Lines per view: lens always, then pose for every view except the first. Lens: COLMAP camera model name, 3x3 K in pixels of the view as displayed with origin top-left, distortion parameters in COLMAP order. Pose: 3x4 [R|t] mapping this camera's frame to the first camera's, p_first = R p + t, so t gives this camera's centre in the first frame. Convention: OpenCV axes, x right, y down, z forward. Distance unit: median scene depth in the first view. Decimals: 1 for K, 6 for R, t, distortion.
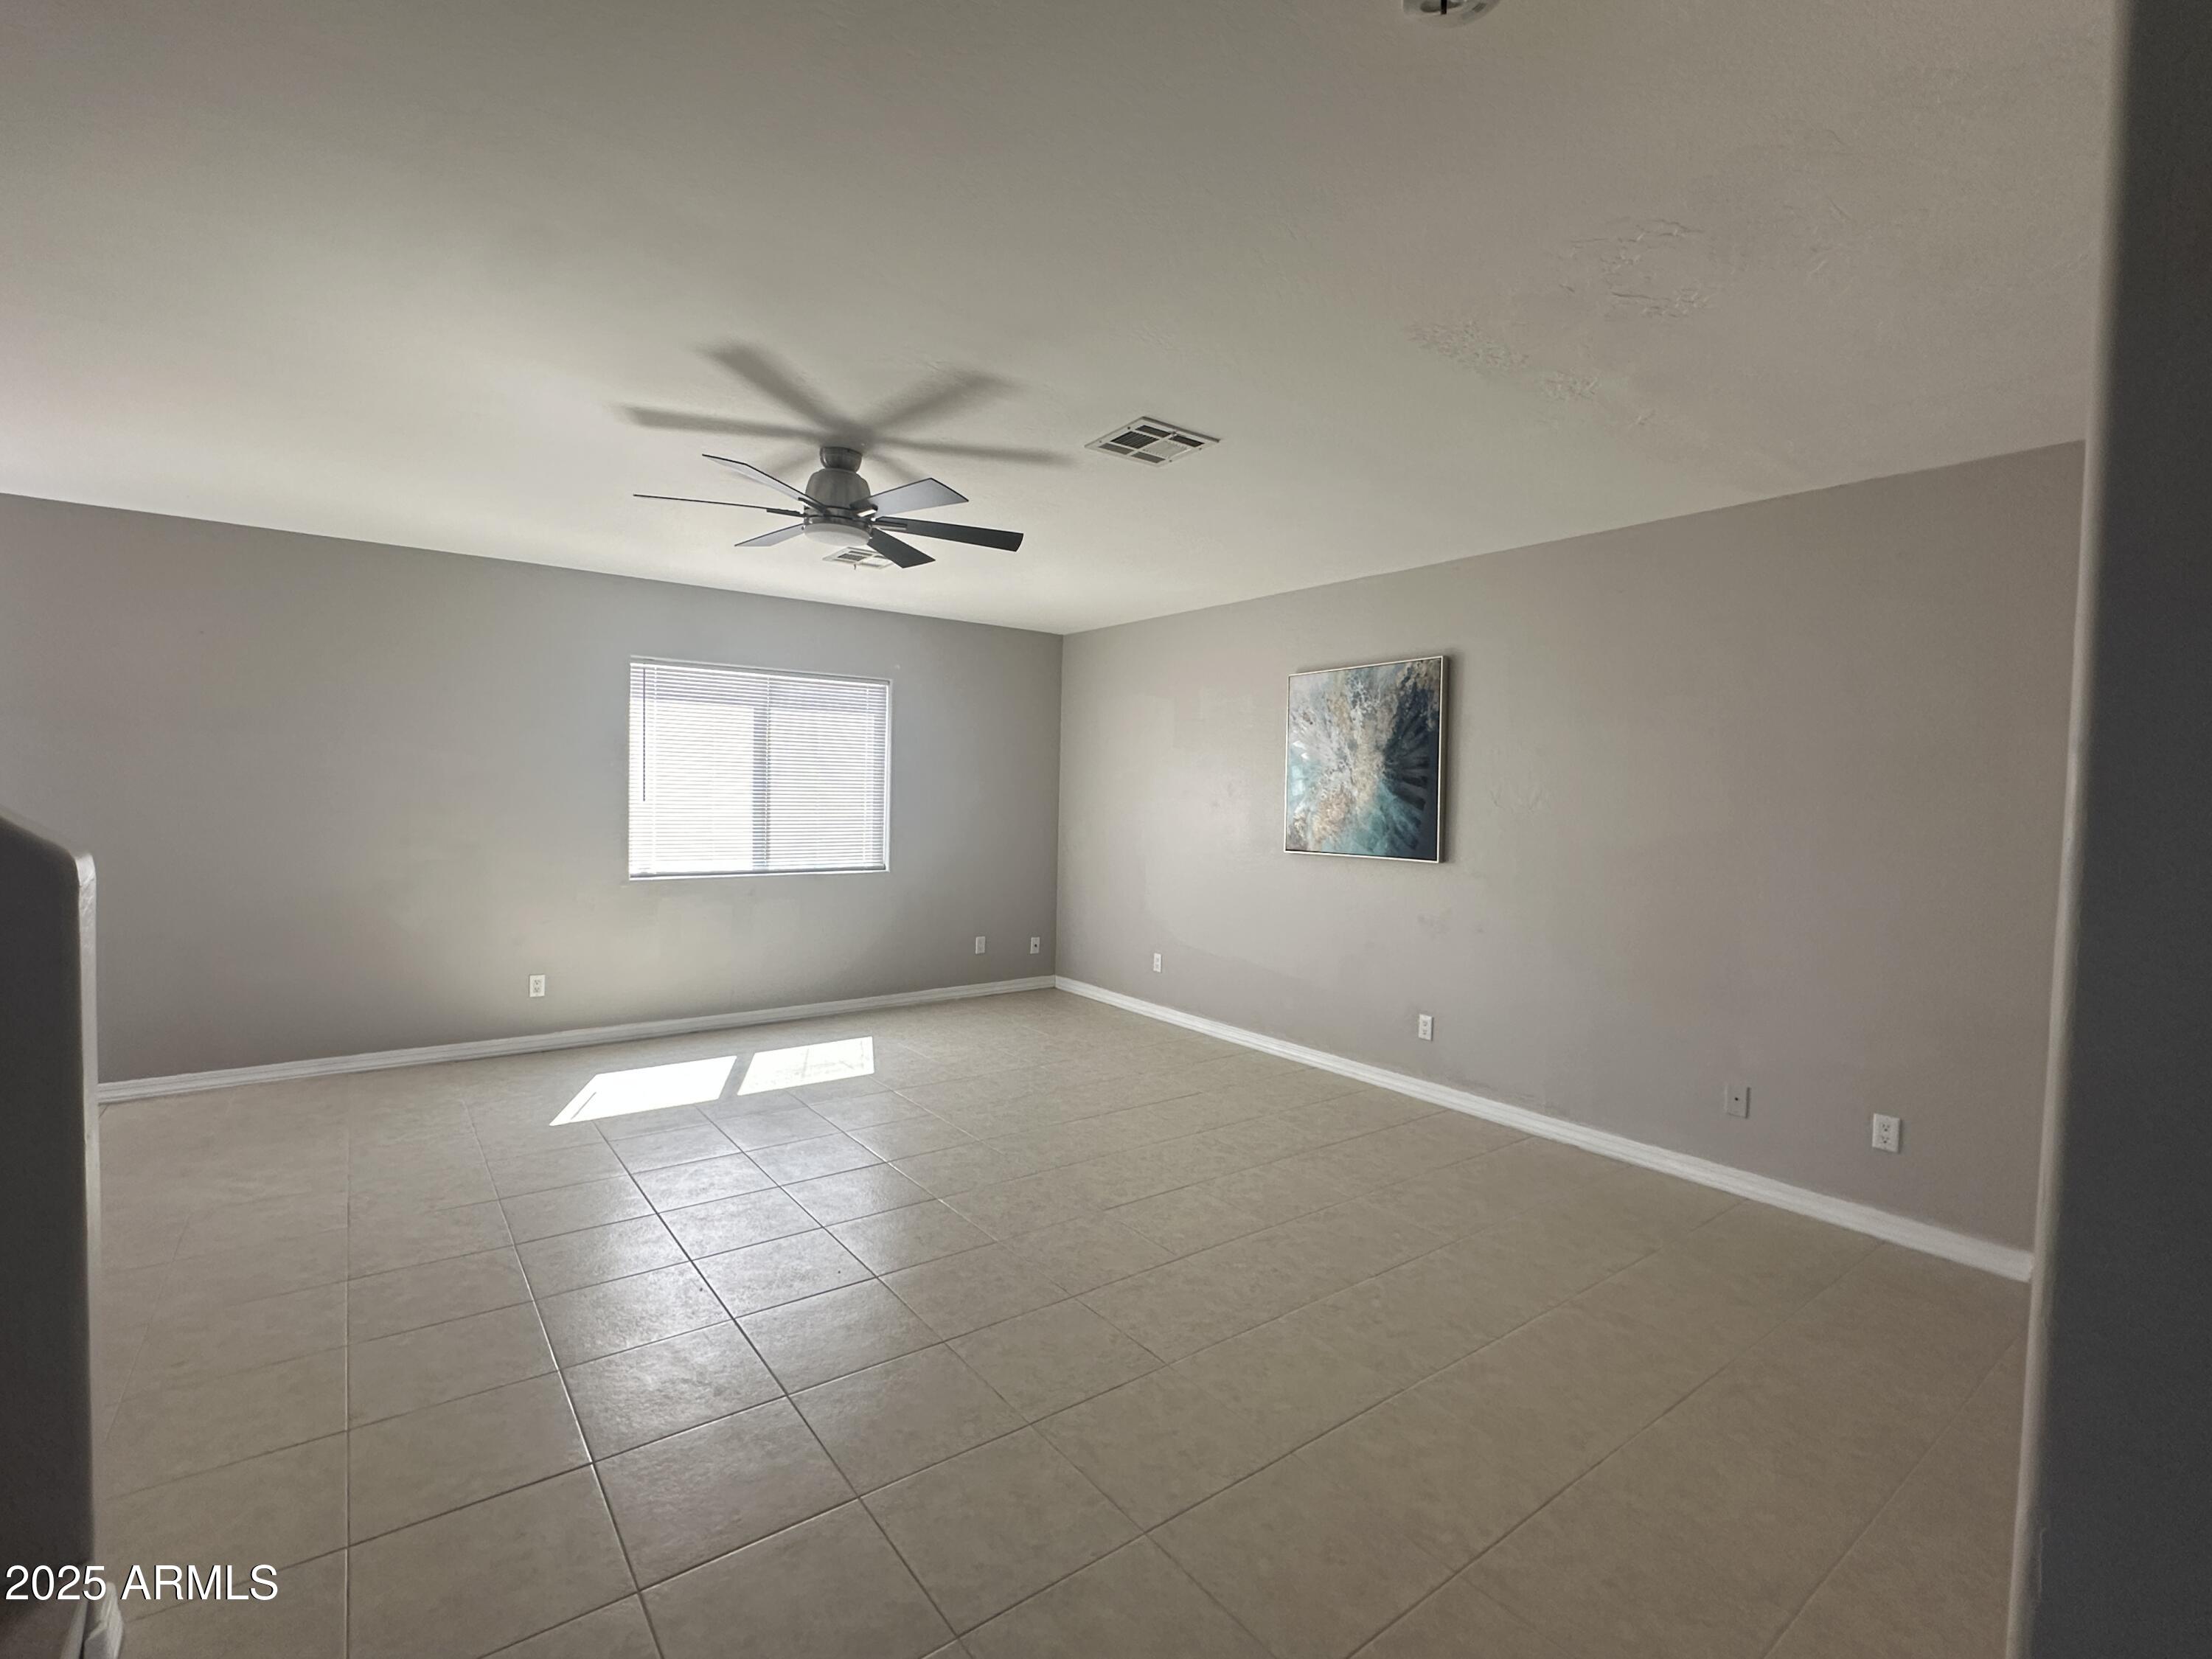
lens RADIAL K [[987.7, 0, 1096.6], [0, 987.7, 830.9], [0, 0, 1]] dist [-0.005010, -0.000112]
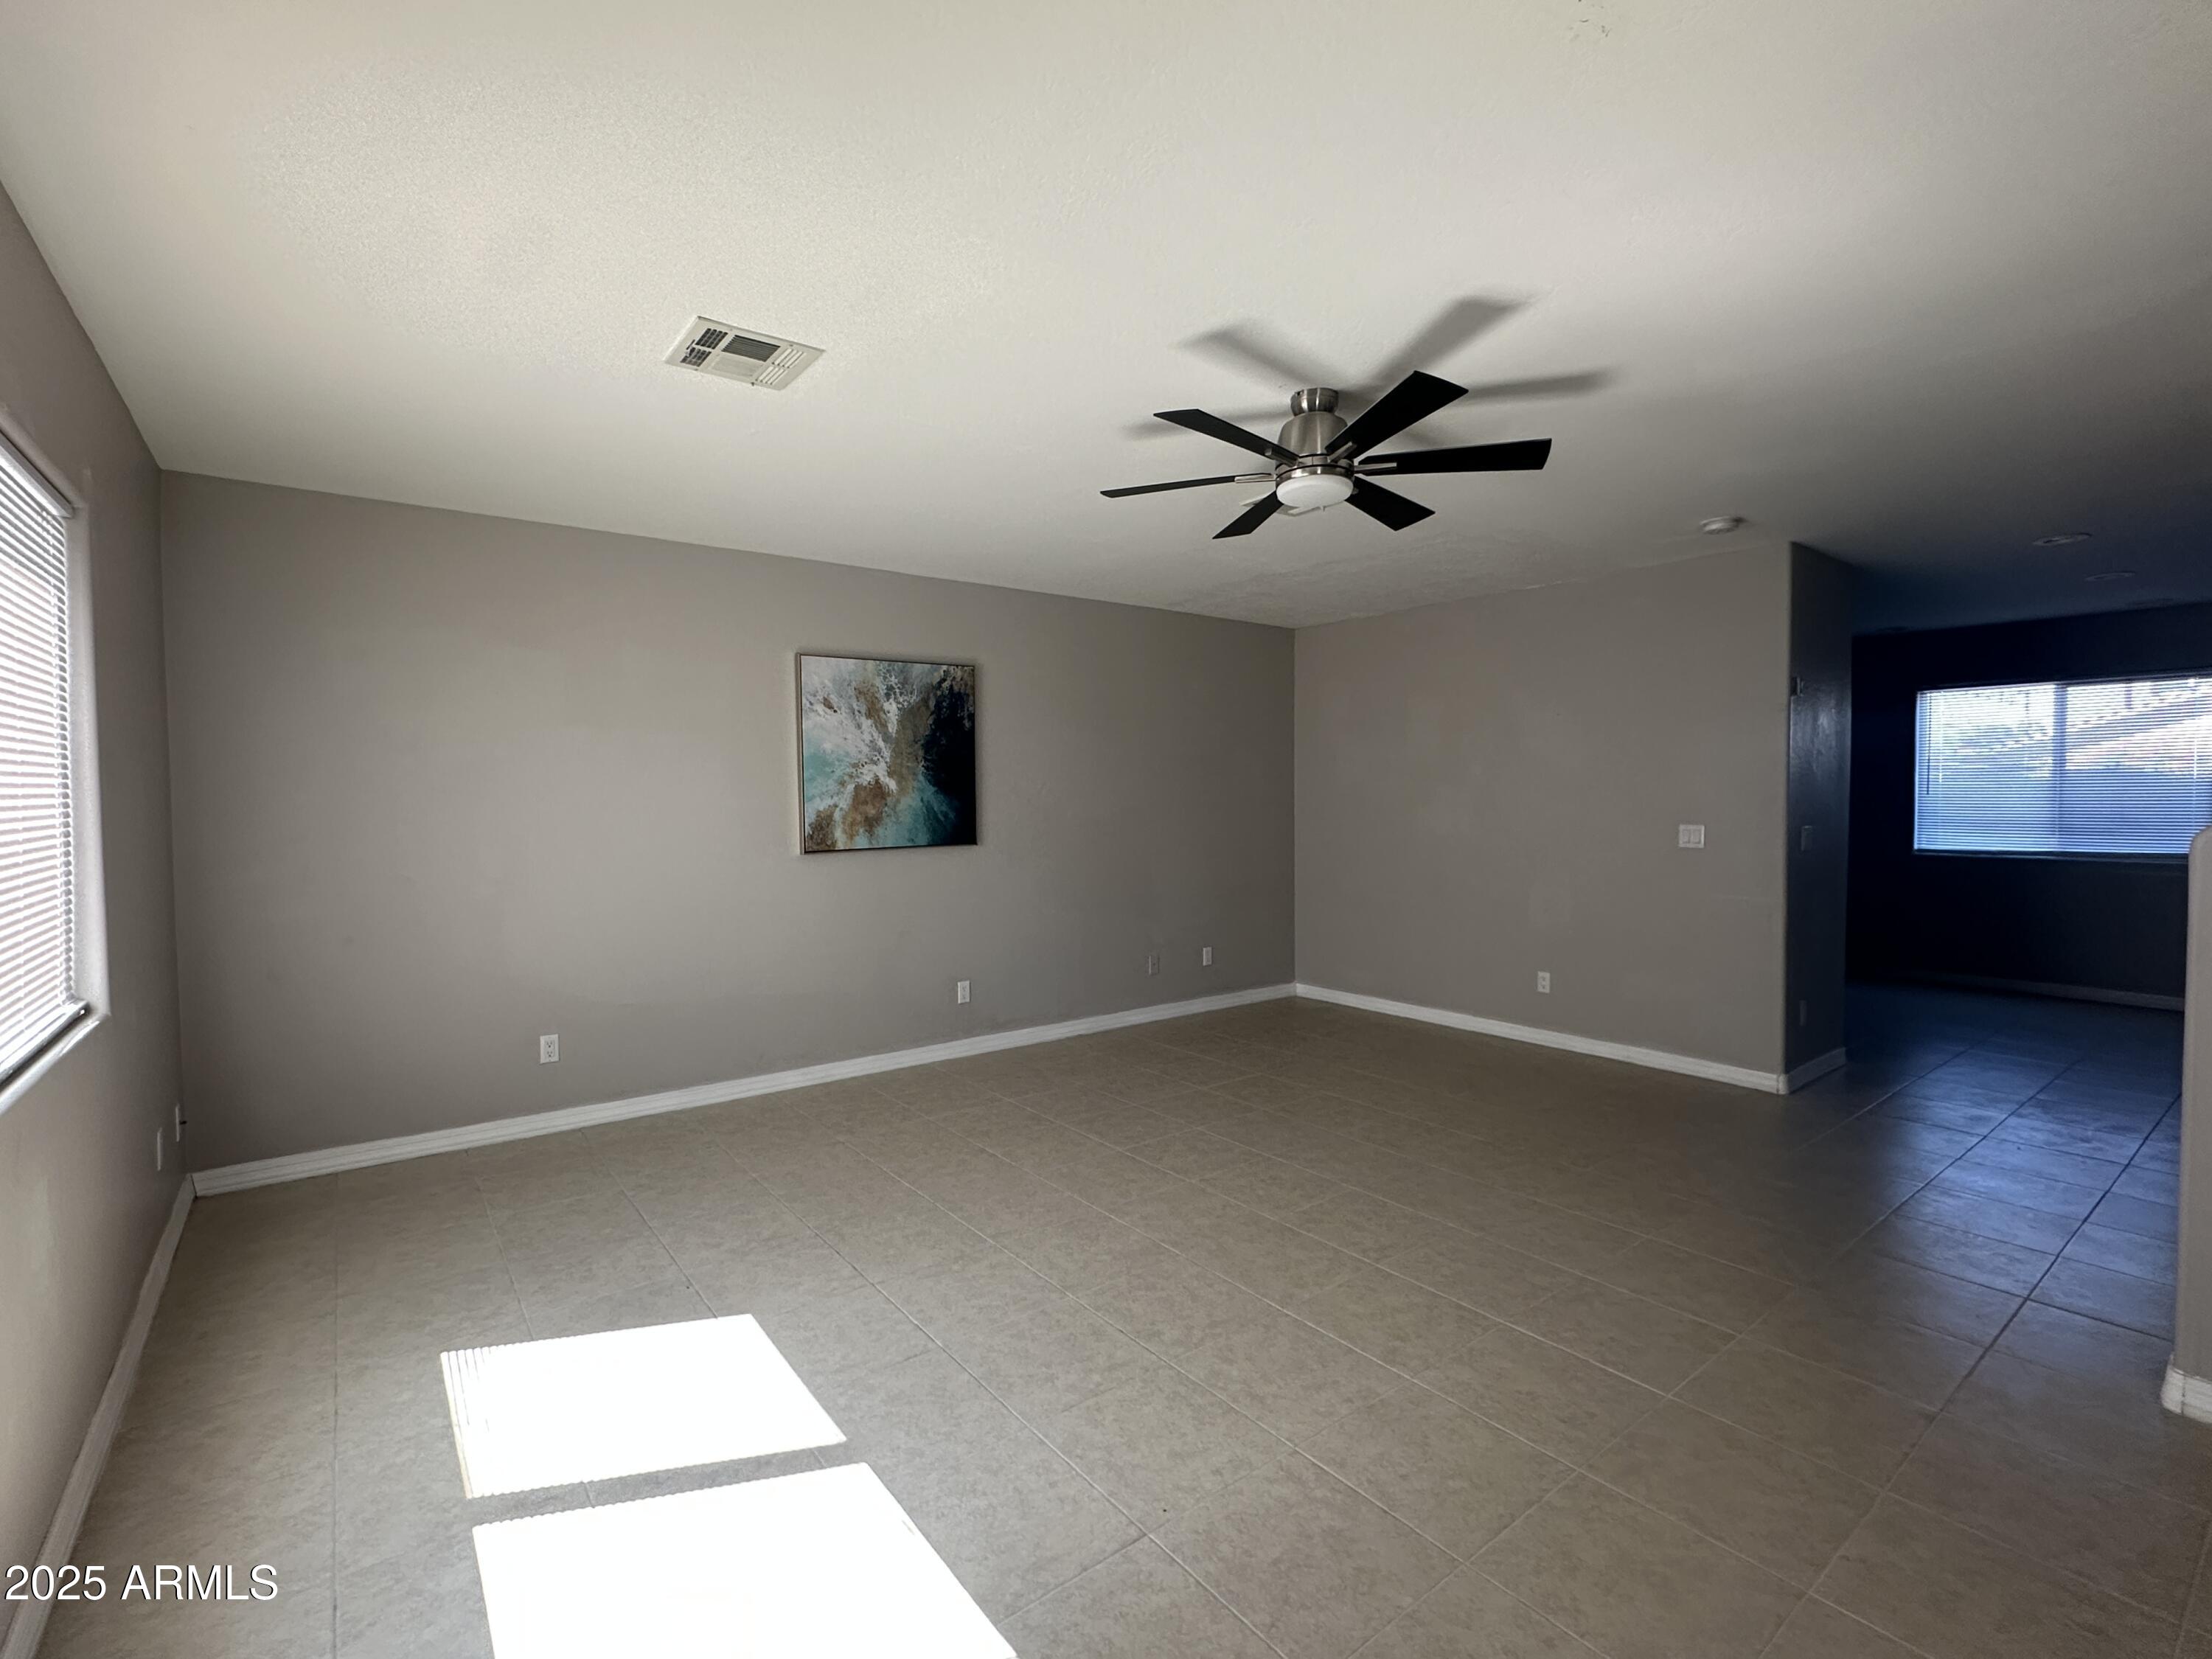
lens RADIAL K [[987.7, 0, 1109.2], [0, 987.7, 830.8], [0, 0, 1]] dist [-0.005010, -0.000112]
pose [[0.003812, -0.062384, 0.998045, -0.772396], [0.044747, 0.997063, 0.062151, -0.047243], [-0.998991, 0.044423, 0.006593, 0.807426]]
